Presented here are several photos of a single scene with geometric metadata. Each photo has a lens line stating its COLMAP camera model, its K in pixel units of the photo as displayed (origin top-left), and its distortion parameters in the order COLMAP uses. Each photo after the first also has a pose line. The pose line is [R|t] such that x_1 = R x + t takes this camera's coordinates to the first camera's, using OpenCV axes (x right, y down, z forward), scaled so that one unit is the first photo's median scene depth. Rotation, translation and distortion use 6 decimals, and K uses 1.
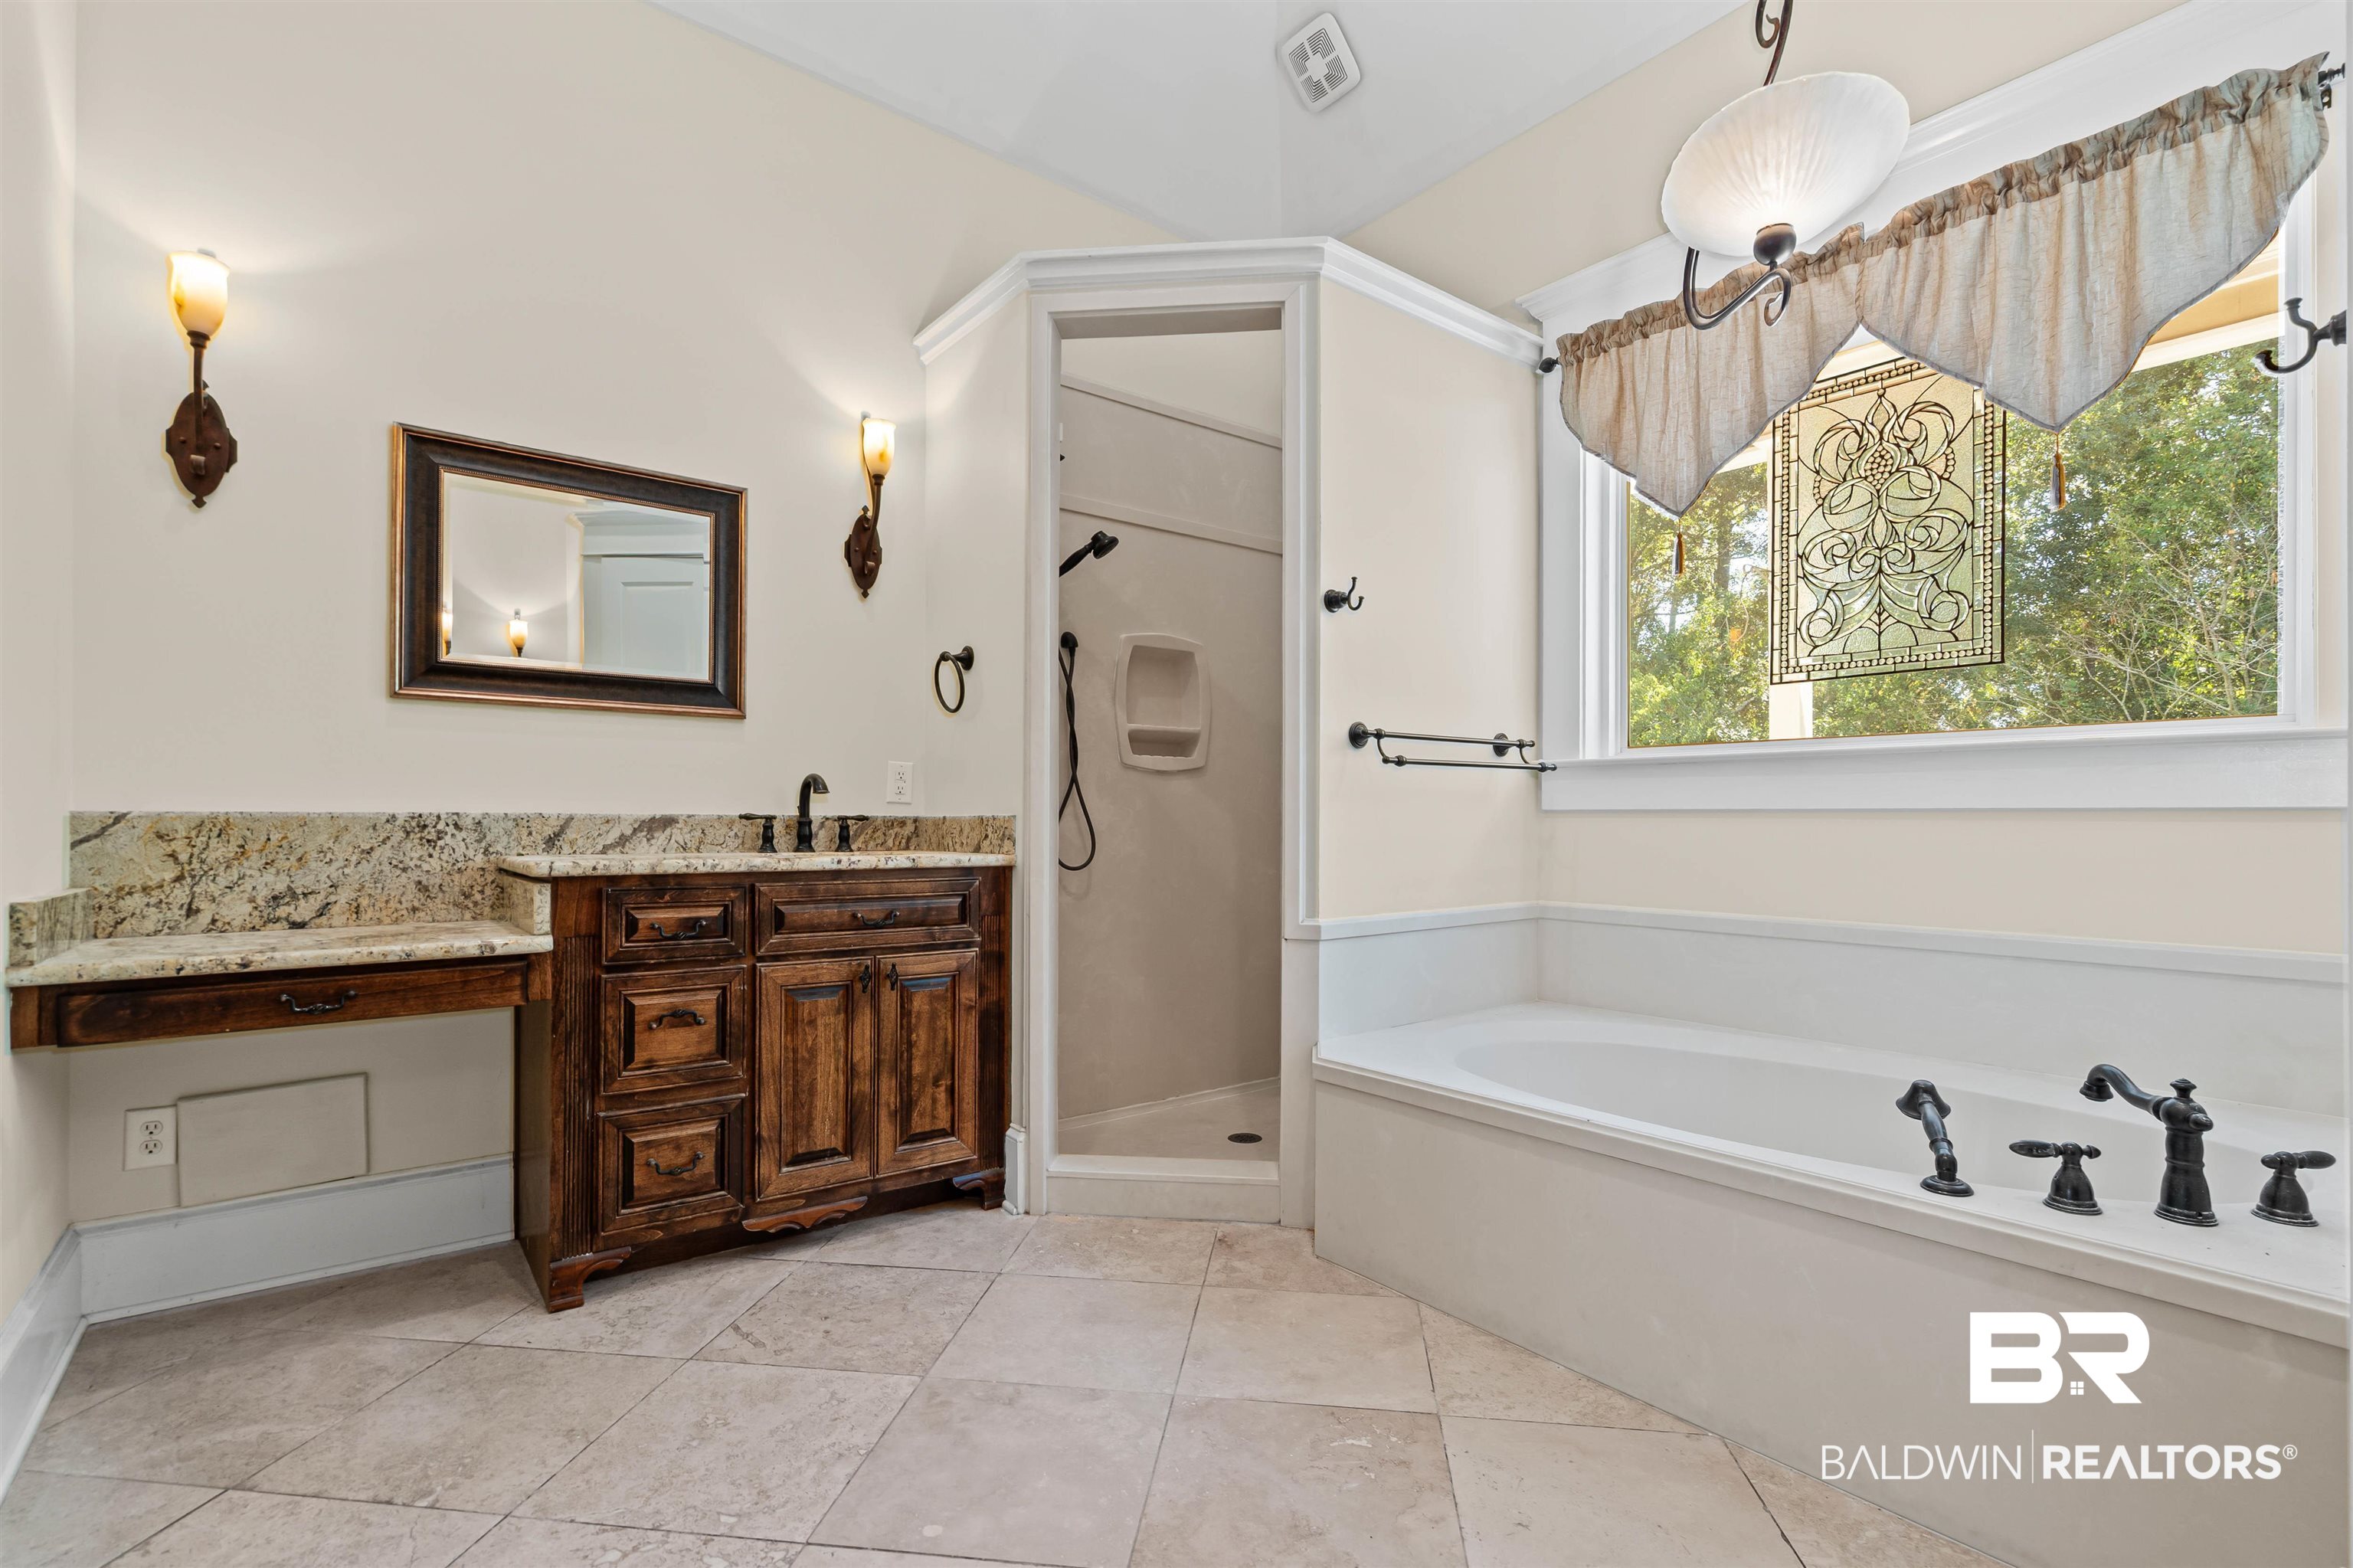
lens RADIAL K [[1078.1, 0, 1175.6], [0, 1078.1, 808.5], [0, 0, 1]] dist [-0.002119, 0.000965]
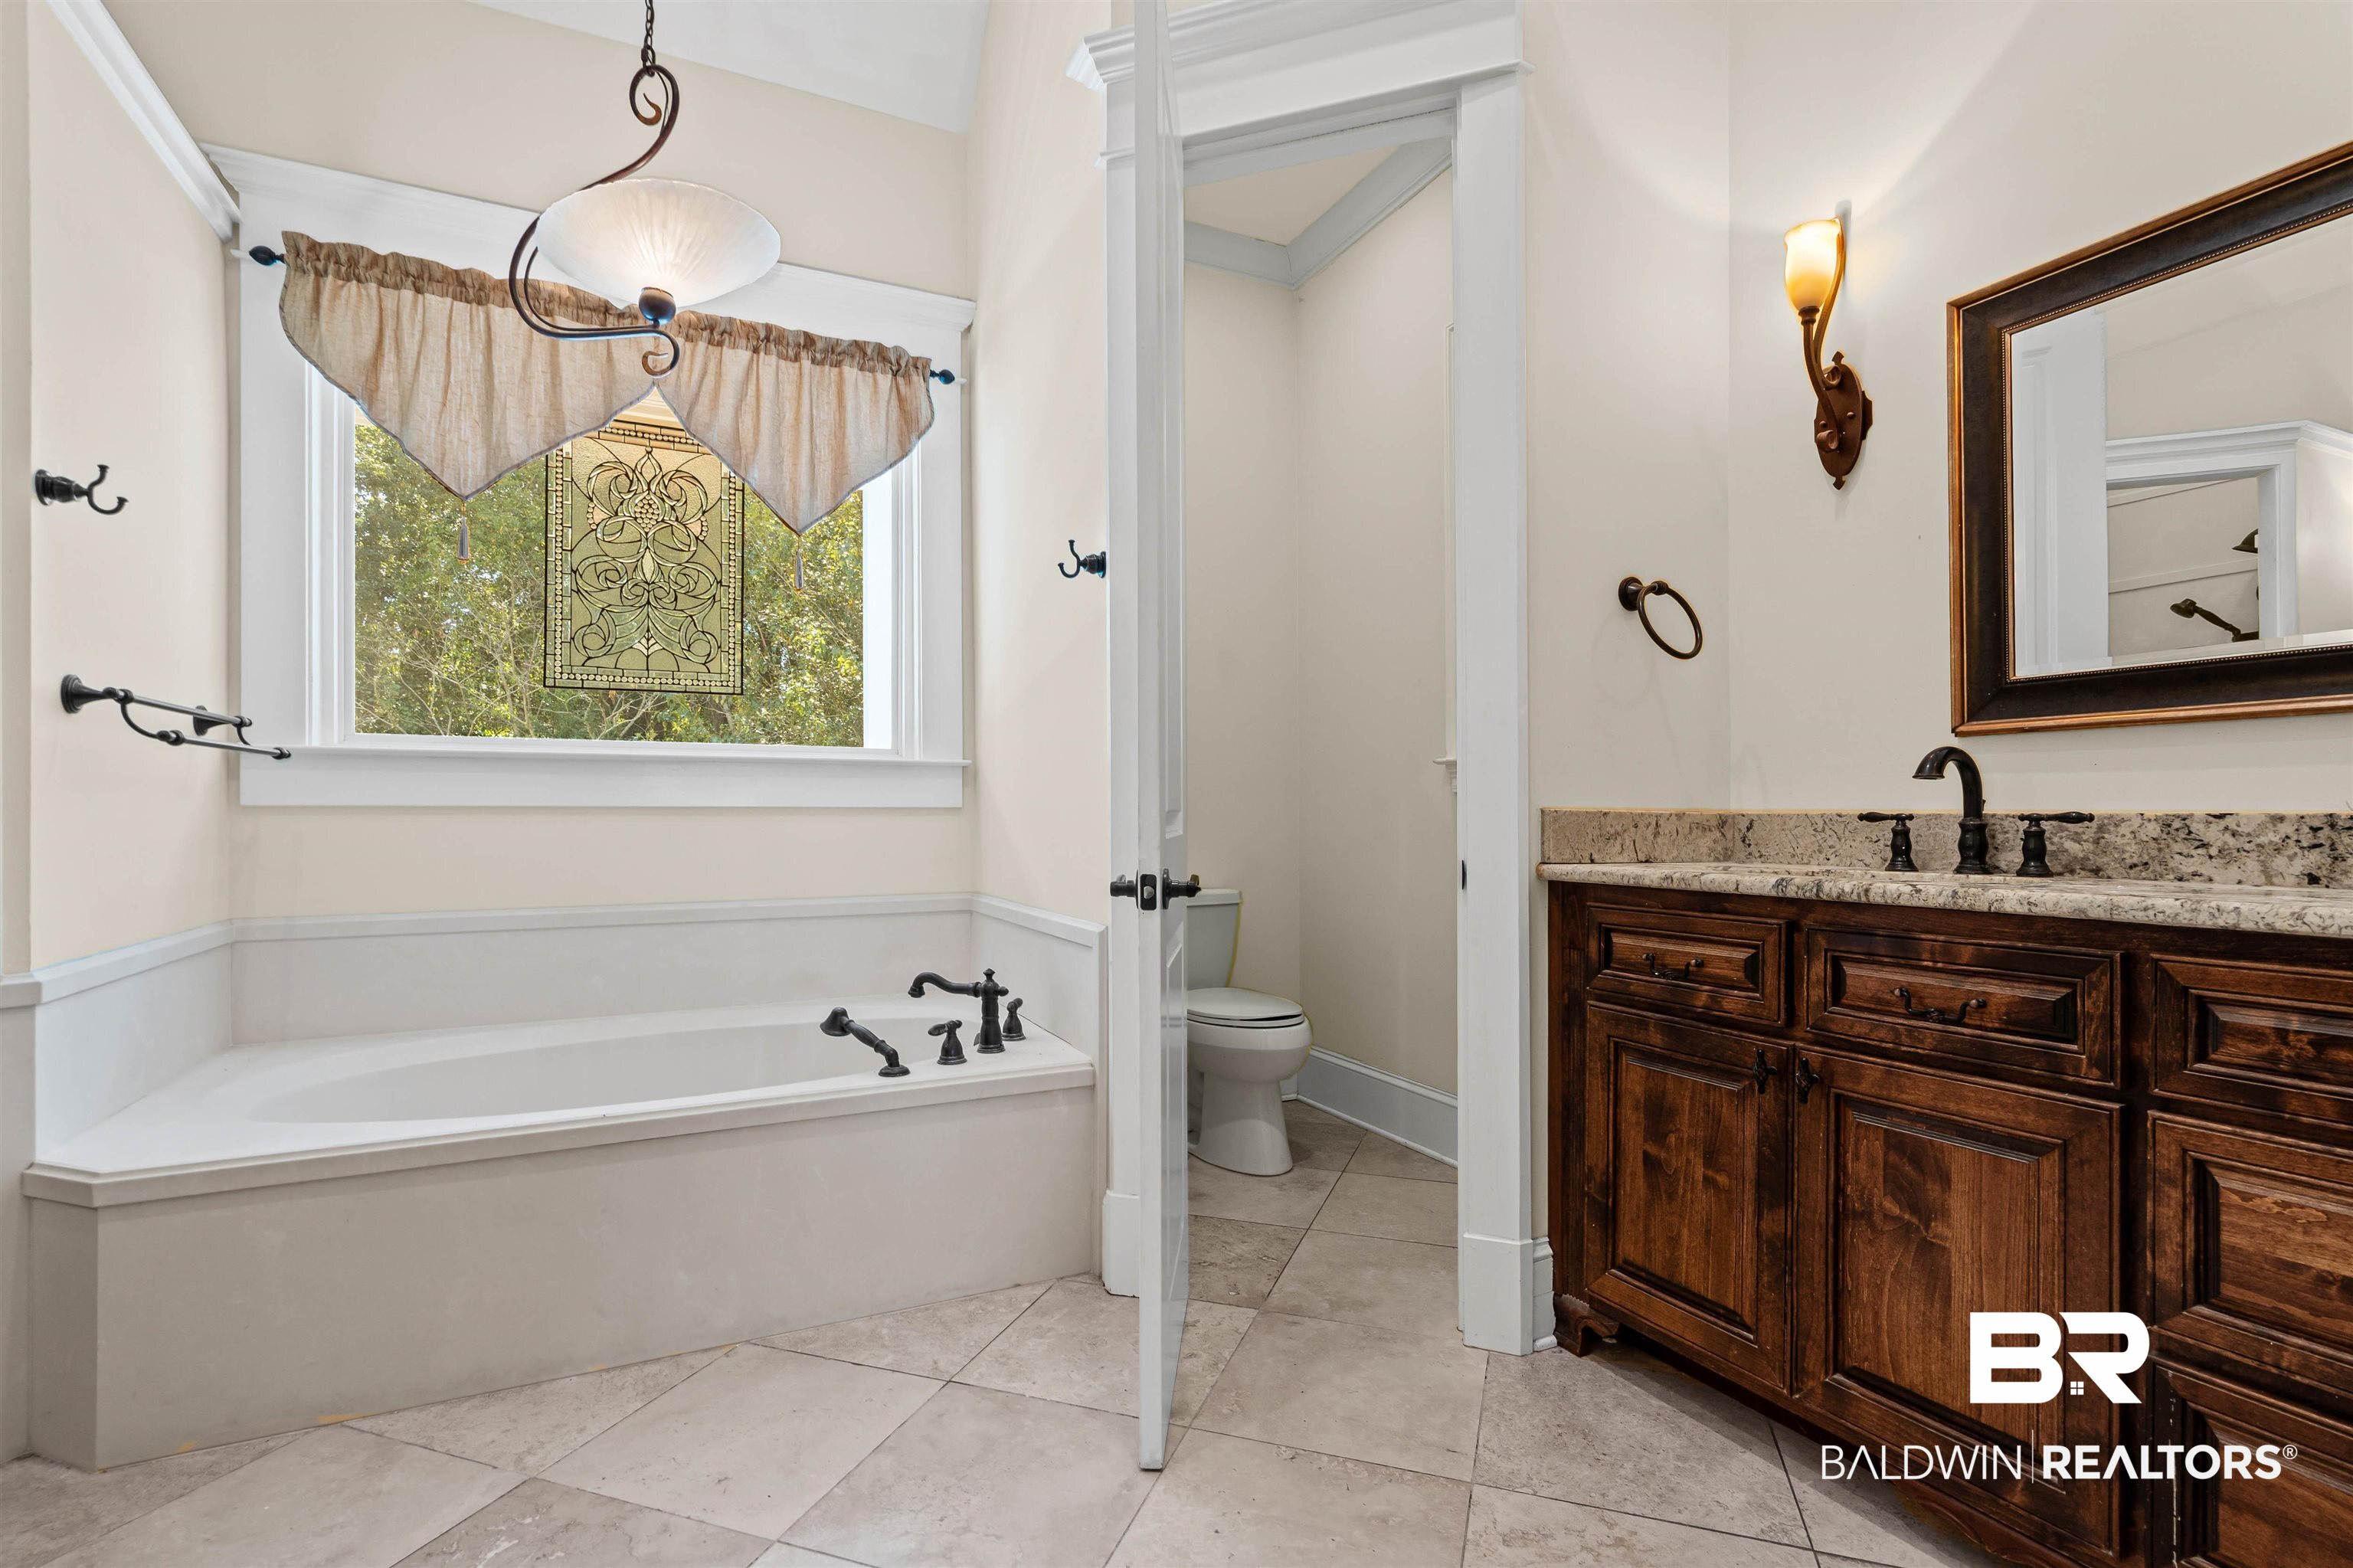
lens RADIAL K [[1078.1, 0, 1176.7], [0, 1078.1, 800.0], [0, 0, 1]] dist [-0.002119, 0.000965]
pose [[0.215248, 0.010340, 0.976505, -0.392495], [-0.006528, 0.999937, -0.009149, -0.000126], [-0.976538, -0.004406, 0.215301, 0.209199]]
